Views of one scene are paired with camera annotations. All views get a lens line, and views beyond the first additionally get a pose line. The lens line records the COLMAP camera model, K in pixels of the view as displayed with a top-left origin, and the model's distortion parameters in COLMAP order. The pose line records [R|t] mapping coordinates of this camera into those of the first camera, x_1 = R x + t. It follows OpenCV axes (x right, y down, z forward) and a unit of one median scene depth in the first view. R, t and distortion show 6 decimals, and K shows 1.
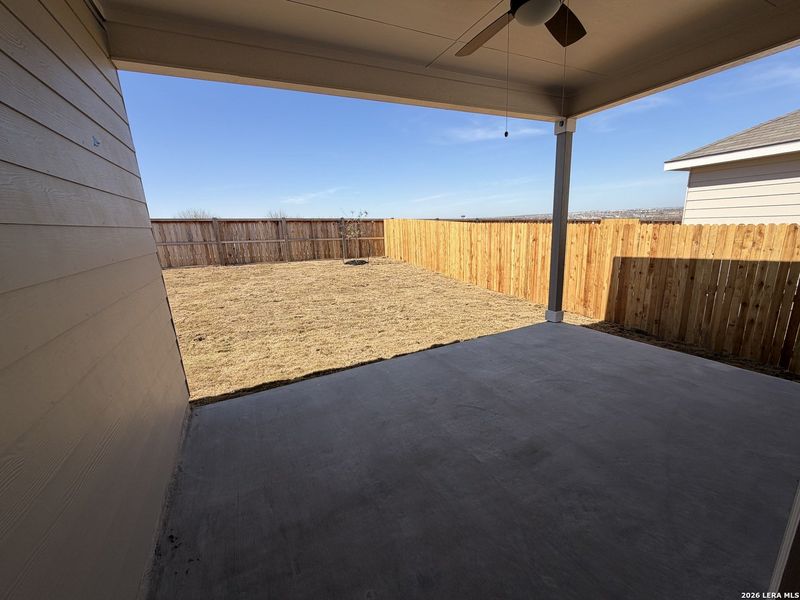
lens RADIAL K [[317.2, 0, 400.2], [0, 317.2, 300.6], [0, 0, 1]] dist [0.000249, 0.000054]
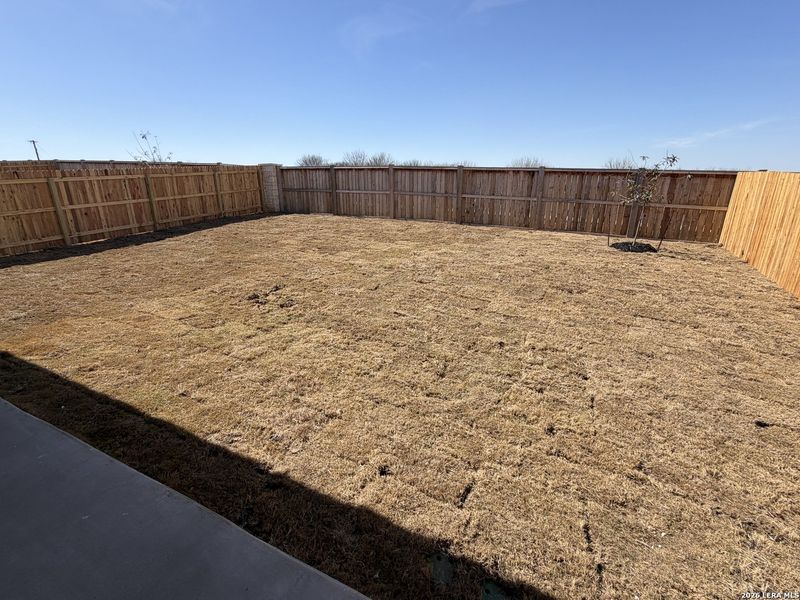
lens RADIAL K [[364.5, 0, 396.8], [0, 364.5, 298.9], [0, 0, 1]] dist [-0.005170, 0.000603]
pose [[0.603786, 0.279094, -0.746692, 0.131022], [-0.210010, 0.959307, 0.188747, -0.064744], [0.768985, 0.042850, 0.637829, 0.250577]]
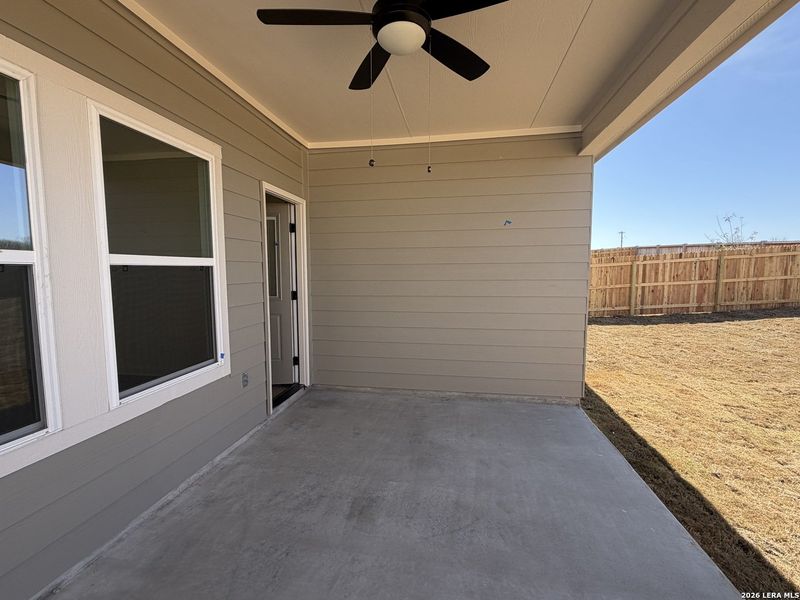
lens RADIAL K [[364.5, 0, 398.1], [0, 364.5, 302.6], [0, 0, 1]] dist [-0.005170, 0.000603]
pose [[-0.595039, 0.124085, -0.794060, 0.176751], [-0.154113, 0.952059, 0.264261, -0.065439], [0.788783, 0.279620, -0.547389, 0.233392]]
